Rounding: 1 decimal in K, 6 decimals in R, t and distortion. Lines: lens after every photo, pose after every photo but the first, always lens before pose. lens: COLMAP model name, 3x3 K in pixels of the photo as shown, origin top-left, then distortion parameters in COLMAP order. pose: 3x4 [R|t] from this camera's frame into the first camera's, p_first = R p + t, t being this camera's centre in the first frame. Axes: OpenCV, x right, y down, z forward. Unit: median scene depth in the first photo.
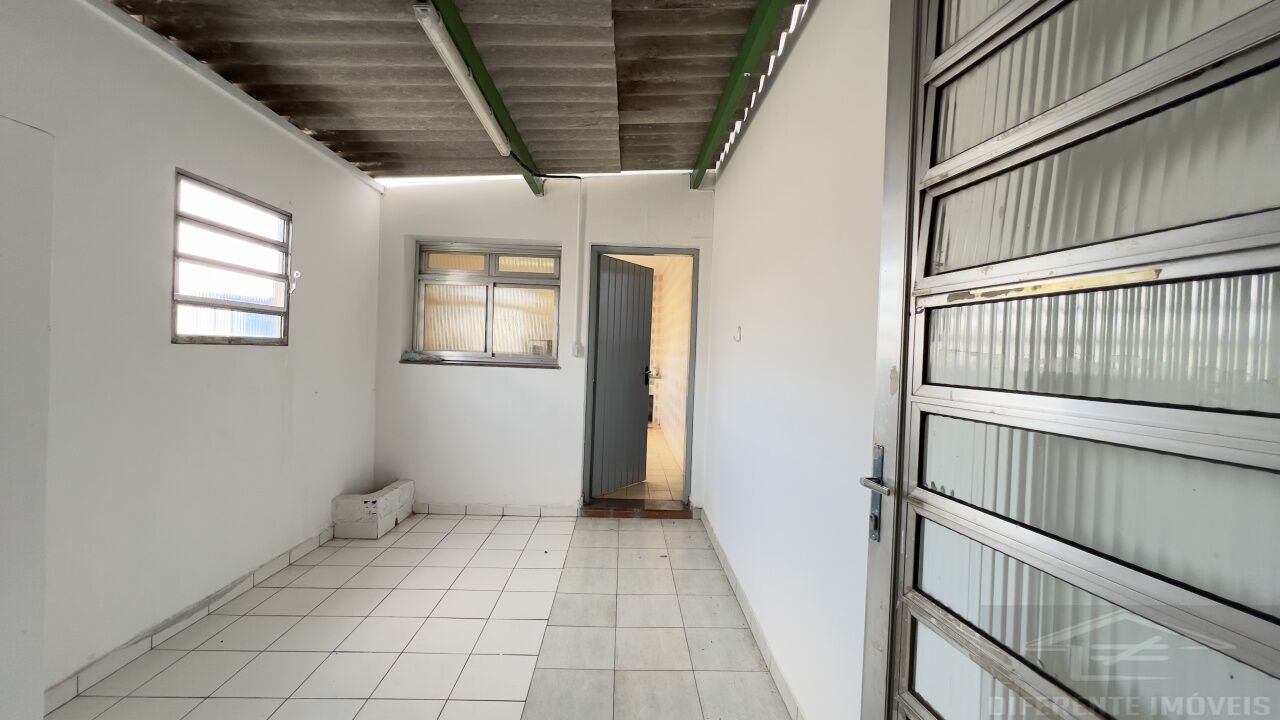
lens RADIAL K [[511.1, 0, 641.1], [0, 511.1, 358.0], [0, 0, 1]] dist [-0.000746, -0.000293]
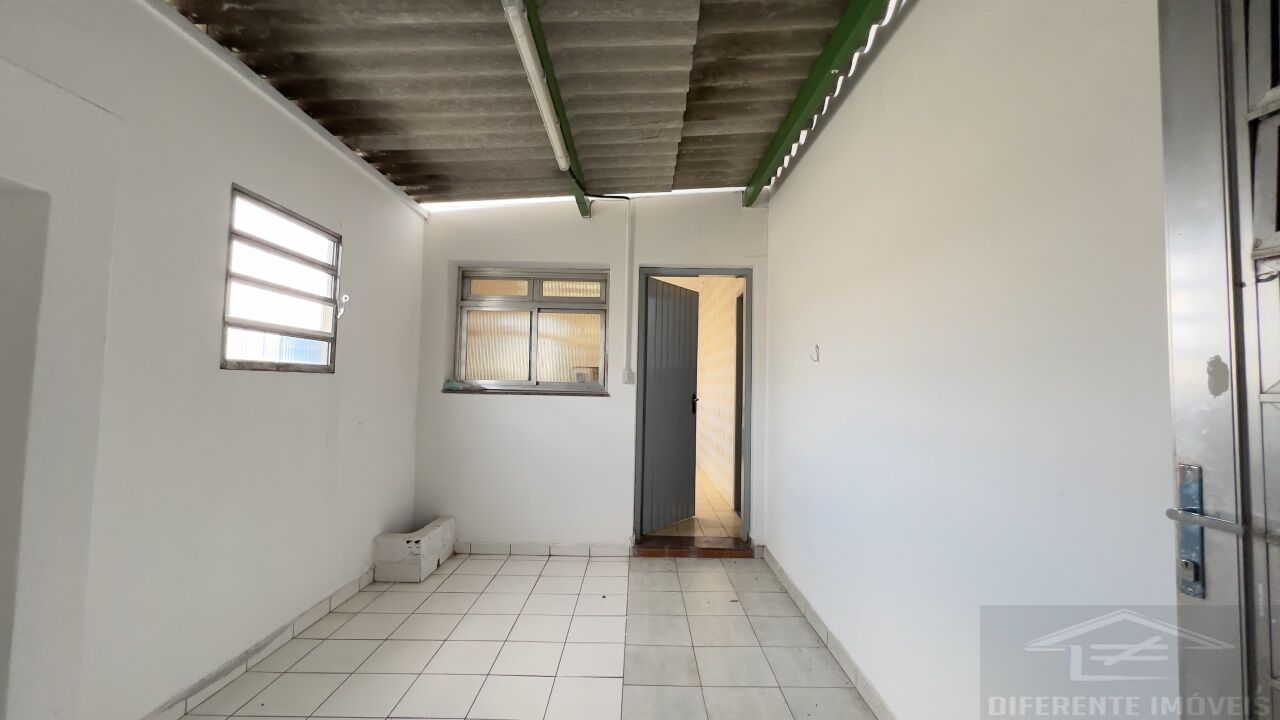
lens RADIAL K [[511.1, 0, 641.1], [0, 511.1, 358.0], [0, 0, 1]] dist [-0.000746, -0.000293]
pose [[0.999512, -0.016031, -0.026822, -0.100176], [0.014261, 0.997787, -0.064937, 0.017053], [0.027804, 0.064523, 0.997529, 0.073451]]
